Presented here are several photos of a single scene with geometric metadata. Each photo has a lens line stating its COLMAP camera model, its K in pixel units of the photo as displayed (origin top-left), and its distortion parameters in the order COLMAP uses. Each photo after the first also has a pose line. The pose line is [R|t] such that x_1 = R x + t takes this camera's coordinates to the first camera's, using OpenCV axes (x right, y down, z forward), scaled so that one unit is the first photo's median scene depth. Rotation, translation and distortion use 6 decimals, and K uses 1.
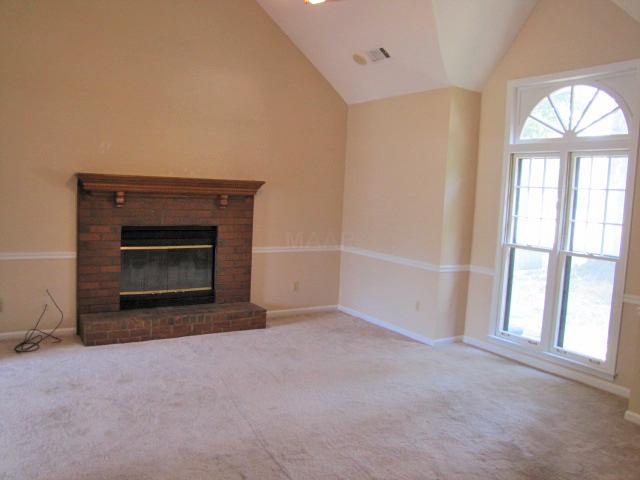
lens RADIAL K [[538.9, 0, 320.9], [0, 538.9, 242.2], [0, 0, 1]] dist [-0.171938, 0.137907]
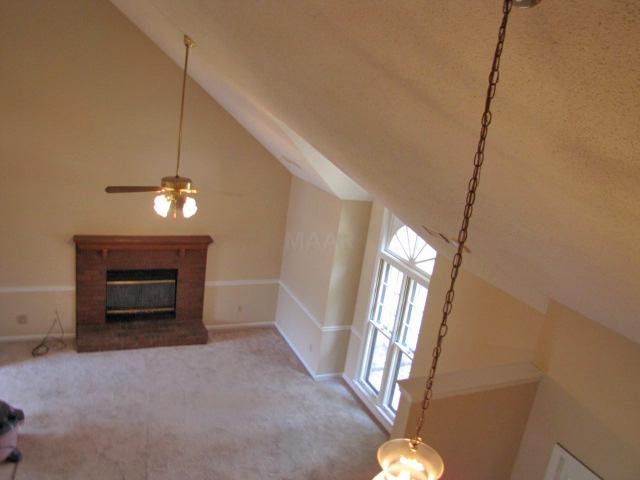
lens RADIAL K [[538.9, 0, 320.4], [0, 538.9, 239.0], [0, 0, 1]] dist [-0.171938, 0.137907]
pose [[0.986515, 0.119251, -0.112105, 0.346928], [-0.099107, 0.980328, 0.170690, -0.415911], [0.130254, -0.157278, 0.978927, -0.314214]]
